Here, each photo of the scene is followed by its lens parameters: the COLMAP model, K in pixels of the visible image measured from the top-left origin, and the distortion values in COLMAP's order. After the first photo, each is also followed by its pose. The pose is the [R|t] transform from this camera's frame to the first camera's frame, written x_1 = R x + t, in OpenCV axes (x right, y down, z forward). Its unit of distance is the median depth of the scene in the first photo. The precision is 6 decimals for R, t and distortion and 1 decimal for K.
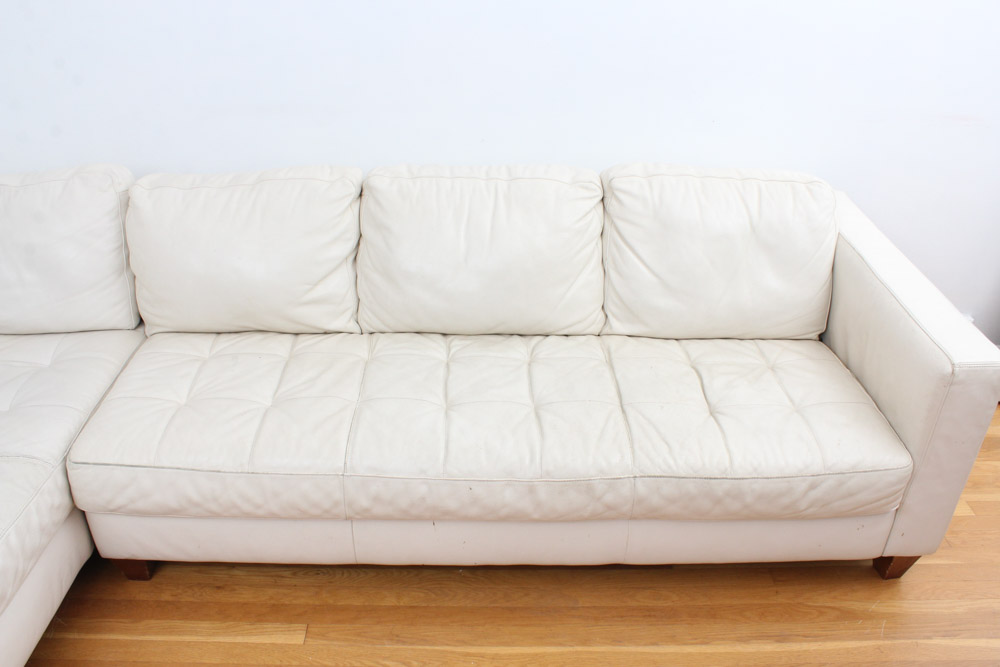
lens RADIAL K [[853.7, 0, 501.7], [0, 853.7, 335.0], [0, 0, 1]] dist [-0.142013, 0.105204]
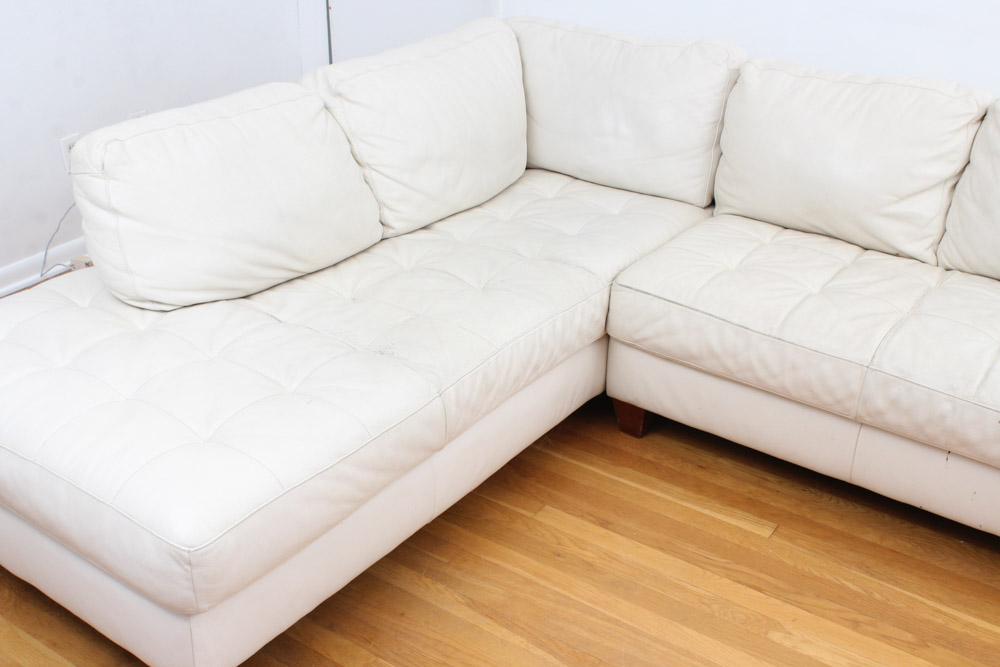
lens RADIAL K [[1171.2, 0, 509.3], [0, 1171.2, 335.2], [0, 0, 1]] dist [-0.019495, 0.000000]
pose [[0.814806, 0.270586, -0.512712, 0.138864], [-0.302485, 0.952896, 0.022185, 0.203606], [0.494564, 0.137011, 0.858274, -0.318021]]
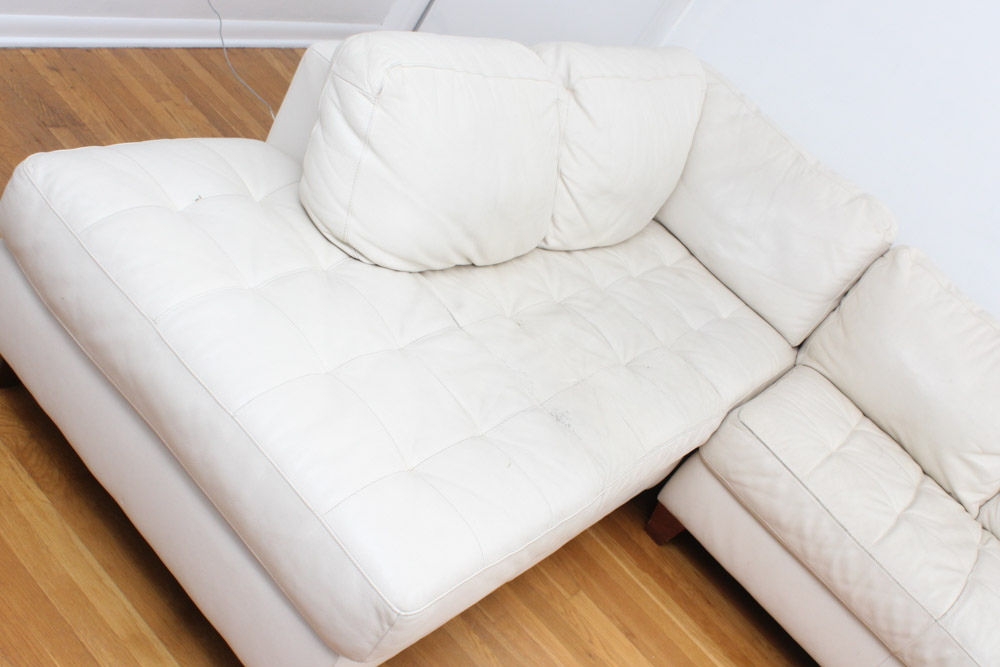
lens RADIAL K [[1184.0, 0, 506.8], [0, 1184.0, 356.2], [0, 0, 1]] dist [-0.069811, 0.000000]
pose [[0.679485, 0.686128, -0.259863, -0.354728], [-0.710181, 0.704016, 0.001877, 0.277157], [0.184235, 0.183275, 0.965644, -0.467352]]
